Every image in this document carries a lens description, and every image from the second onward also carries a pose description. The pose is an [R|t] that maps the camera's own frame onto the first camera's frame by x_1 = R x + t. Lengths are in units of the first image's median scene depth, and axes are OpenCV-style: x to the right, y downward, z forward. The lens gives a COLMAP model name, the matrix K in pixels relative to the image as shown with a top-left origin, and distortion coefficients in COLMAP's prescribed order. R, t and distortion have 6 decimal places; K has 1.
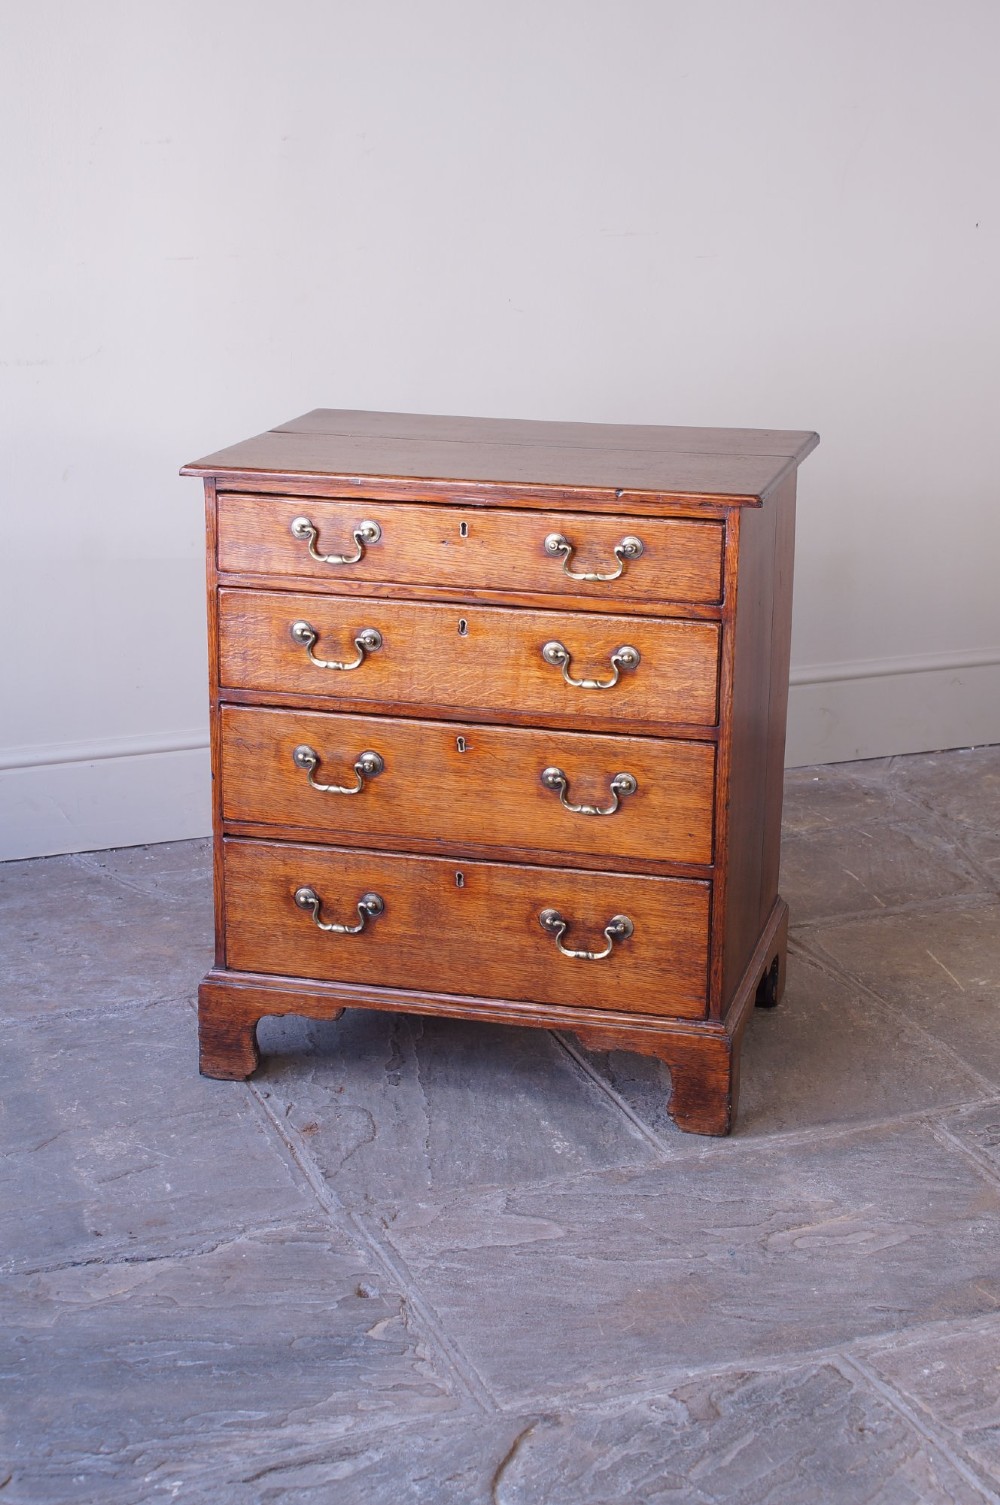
lens RADIAL K [[2347.5, 0, 502.4], [0, 2347.5, 761.2], [0, 0, 1]] dist [-0.012120, 0.000000]
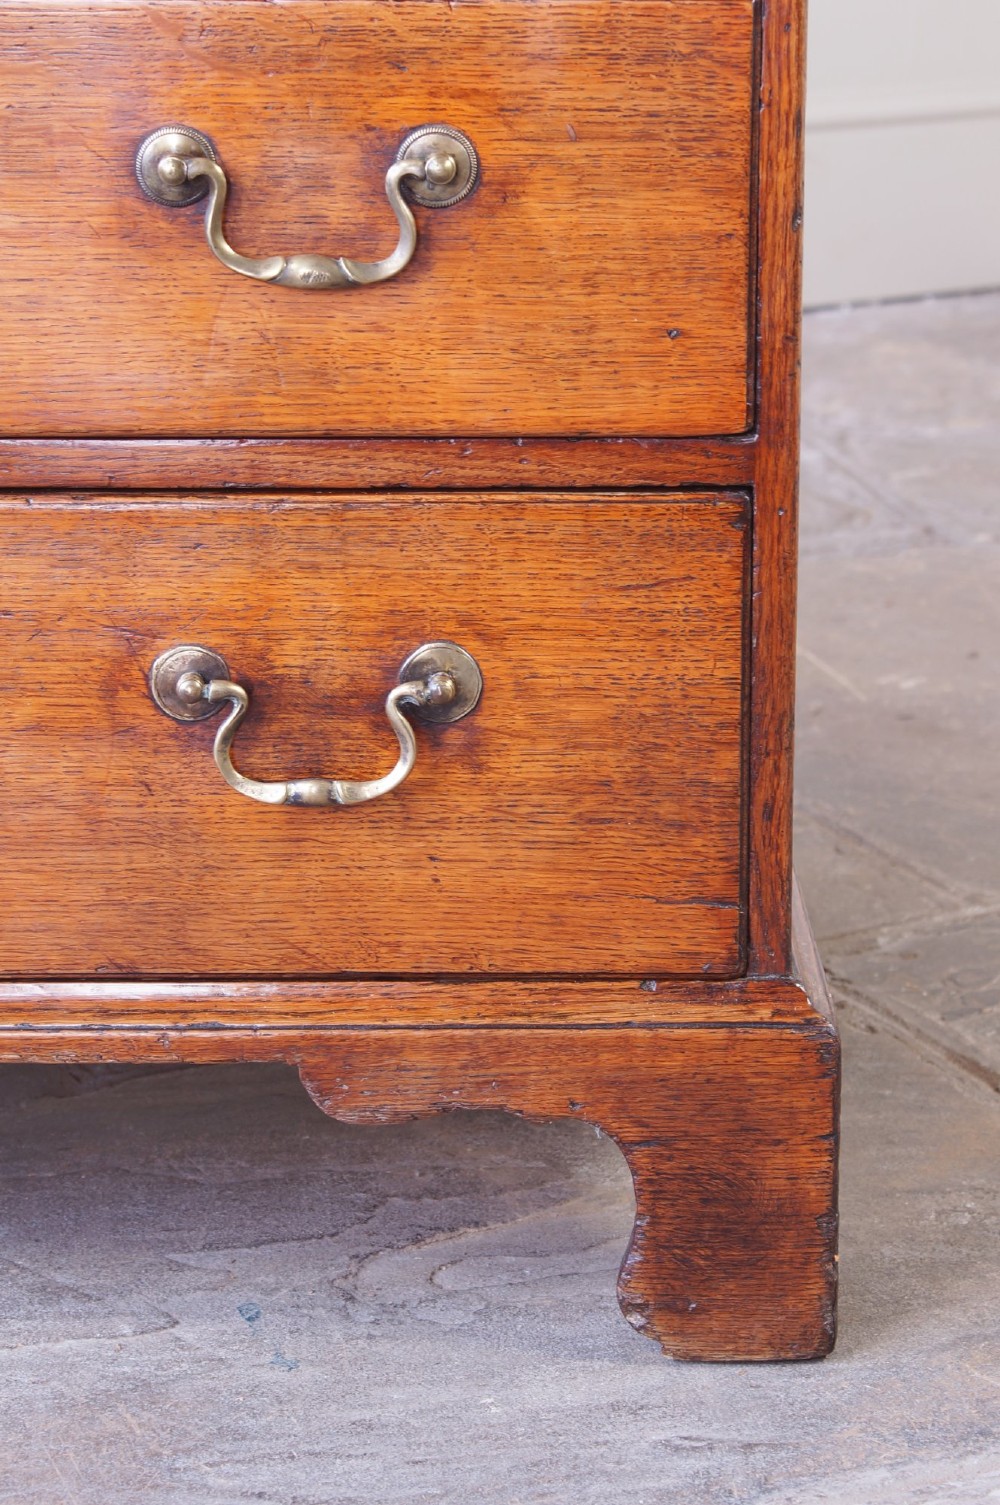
lens RADIAL K [[3920.3, 0, 510.9], [0, 3920.3, 763.1], [0, 0, 1]] dist [0.087361, 0.000000]
pose [[0.968689, -0.083713, 0.233739, -0.054797], [0.079691, 0.996464, 0.026618, 0.068246], [-0.235141, -0.007158, 0.971935, 0.527861]]
